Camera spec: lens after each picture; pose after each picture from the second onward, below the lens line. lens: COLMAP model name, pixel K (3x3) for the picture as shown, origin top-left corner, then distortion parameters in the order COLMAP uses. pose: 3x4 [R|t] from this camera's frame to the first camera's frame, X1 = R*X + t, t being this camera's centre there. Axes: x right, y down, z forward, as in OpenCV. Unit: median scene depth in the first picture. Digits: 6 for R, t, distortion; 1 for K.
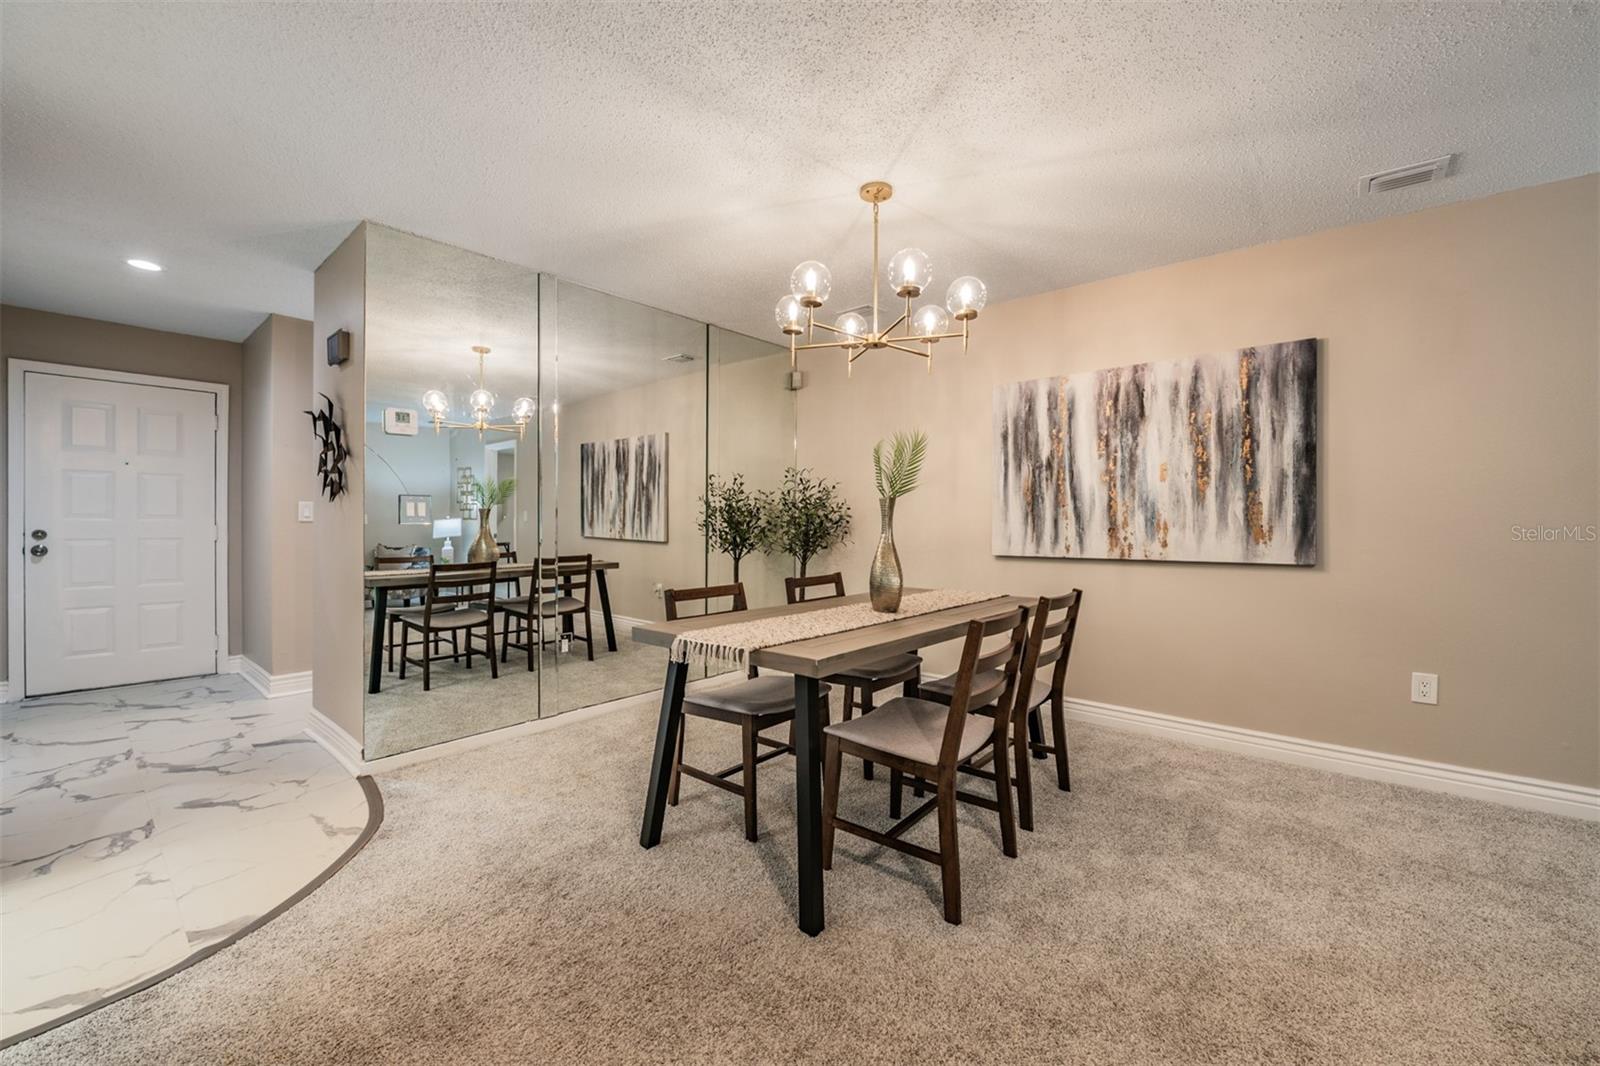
lens RADIAL K [[639.9, 0, 798.0], [0, 639.9, 523.4], [0, 0, 1]] dist [-0.000305, 0.000045]
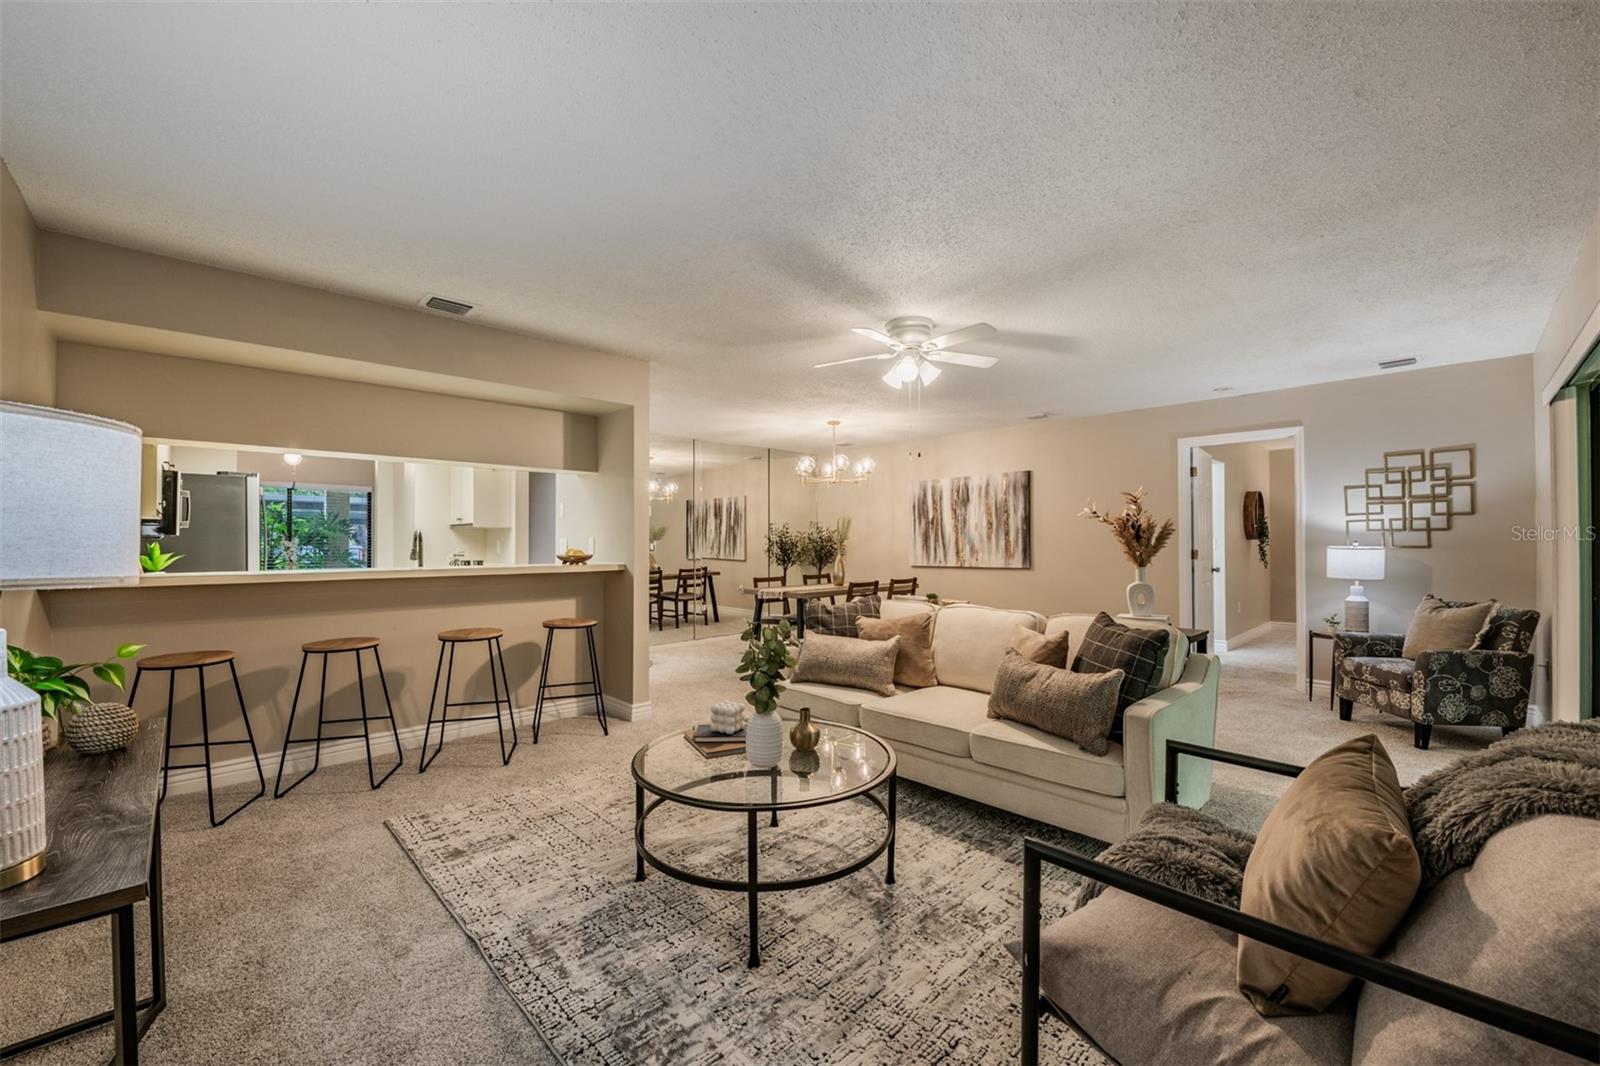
lens RADIAL K [[636.6, 0, 806.5], [0, 636.6, 530.1], [0, 0, 1]] dist [-0.000598, -0.000095]
pose [[0.996626, -0.007010, -0.081782, 0.153527], [0.005210, 0.999740, -0.022205, -0.020810], [0.081917, 0.021704, 0.996403, -1.087207]]
